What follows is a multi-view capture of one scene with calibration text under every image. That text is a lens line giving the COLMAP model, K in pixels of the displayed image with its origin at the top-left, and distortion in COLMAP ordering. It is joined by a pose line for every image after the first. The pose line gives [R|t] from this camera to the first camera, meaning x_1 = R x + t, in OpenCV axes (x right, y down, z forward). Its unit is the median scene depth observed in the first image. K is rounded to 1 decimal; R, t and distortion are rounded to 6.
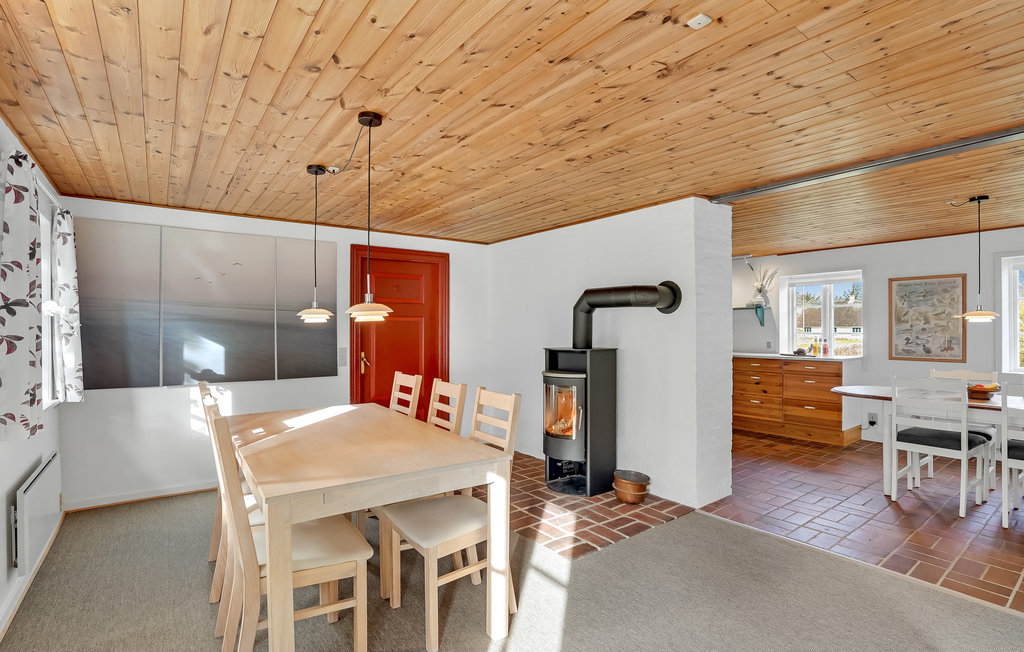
lens RADIAL K [[480.8, 0, 514.6], [0, 480.8, 327.9], [0, 0, 1]] dist [-0.016391, 0.007645]
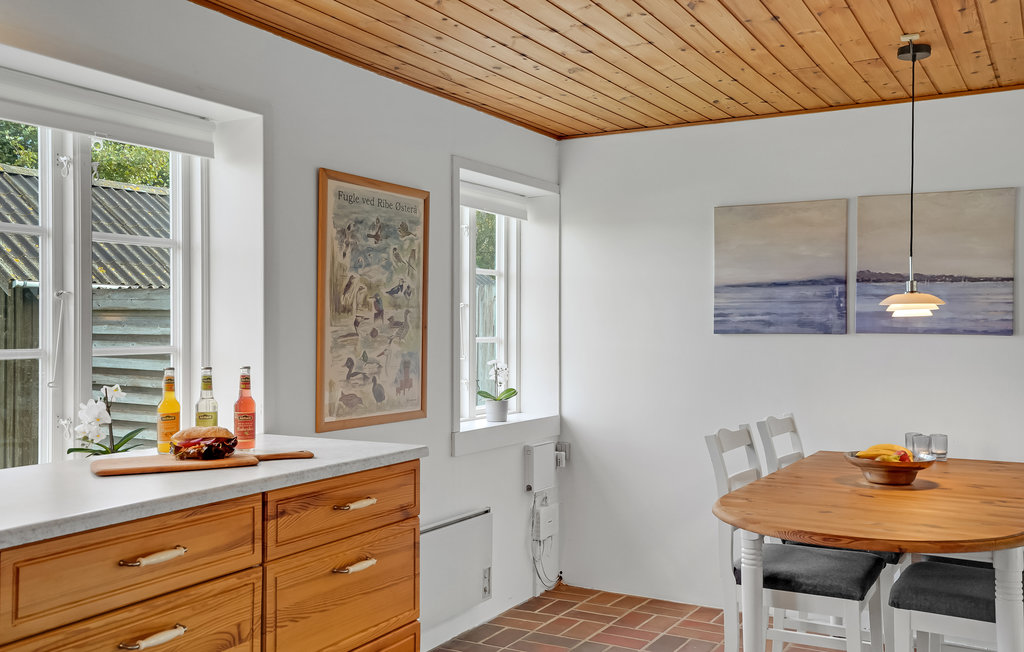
lens RADIAL K [[962.3, 0, 512.6], [0, 962.3, 325.7], [0, 0, 1]] dist [0.006209, 0.000000]
pose [[-0.406802, 0.004968, 0.913503, 0.178994], [0.001854, 0.999988, -0.004613, 0.001048], [-0.913515, -0.000183, -0.406806, 1.192024]]
